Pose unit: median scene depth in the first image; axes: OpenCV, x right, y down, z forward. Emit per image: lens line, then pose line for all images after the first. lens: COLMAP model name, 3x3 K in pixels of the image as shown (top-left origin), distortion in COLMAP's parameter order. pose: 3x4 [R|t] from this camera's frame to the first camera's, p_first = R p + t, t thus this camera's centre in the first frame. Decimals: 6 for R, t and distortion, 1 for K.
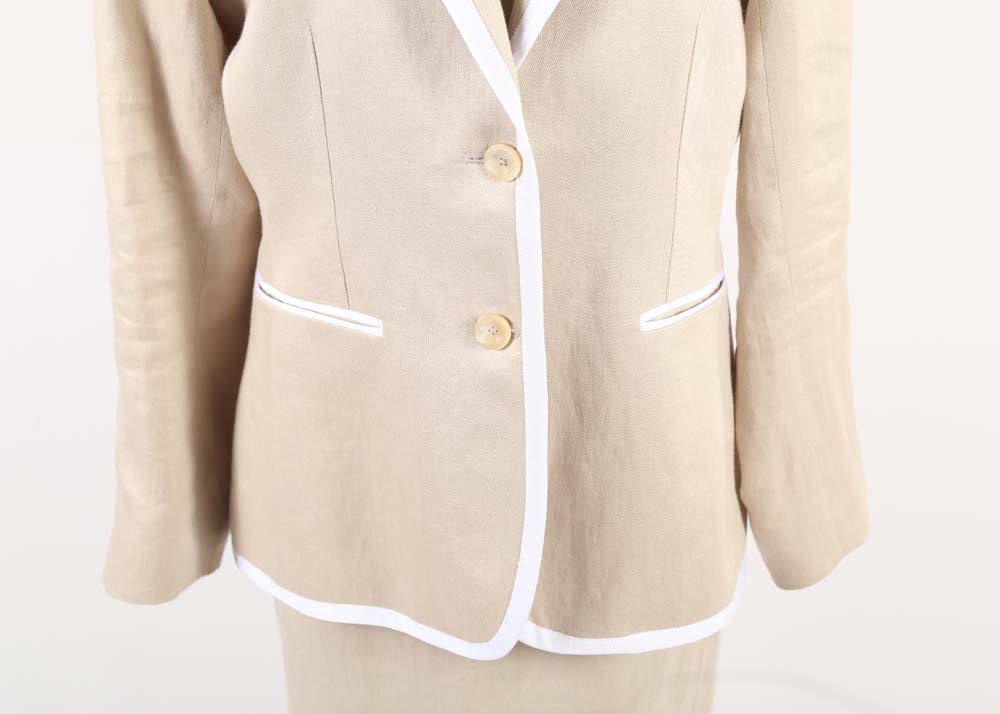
lens RADIAL K [[1536.6, 0, 500.0], [0, 1536.6, 357.0], [0, 0, 1]] dist [0.129502, -0.032226]
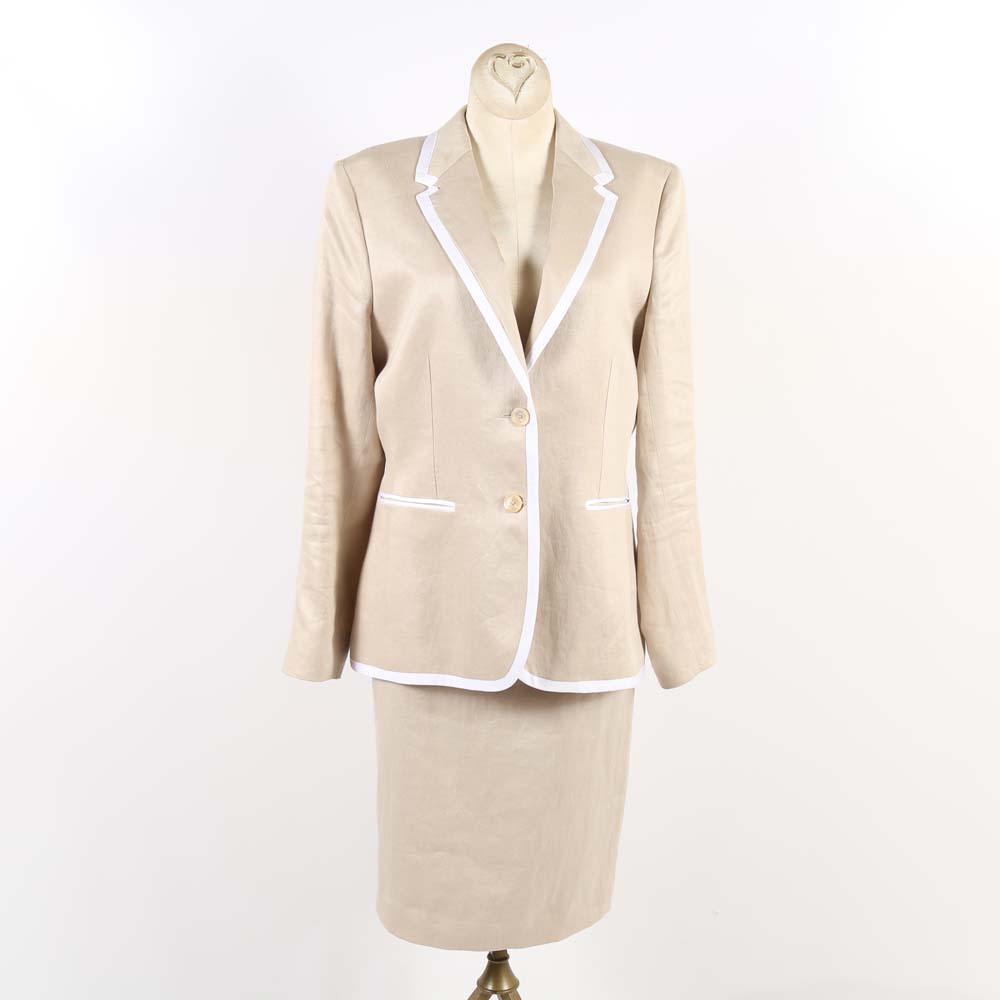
lens RADIAL K [[1743.1, 0, 500.0], [0, 1743.1, 500.0], [0, 0, 1]] dist [0.055002, 0.065879]
pose [[0.998791, 0.018511, 0.045543, -0.116217], [-0.007336, 0.972151, -0.234239, 0.475629], [-0.048610, 0.233622, 0.971112, -1.124404]]
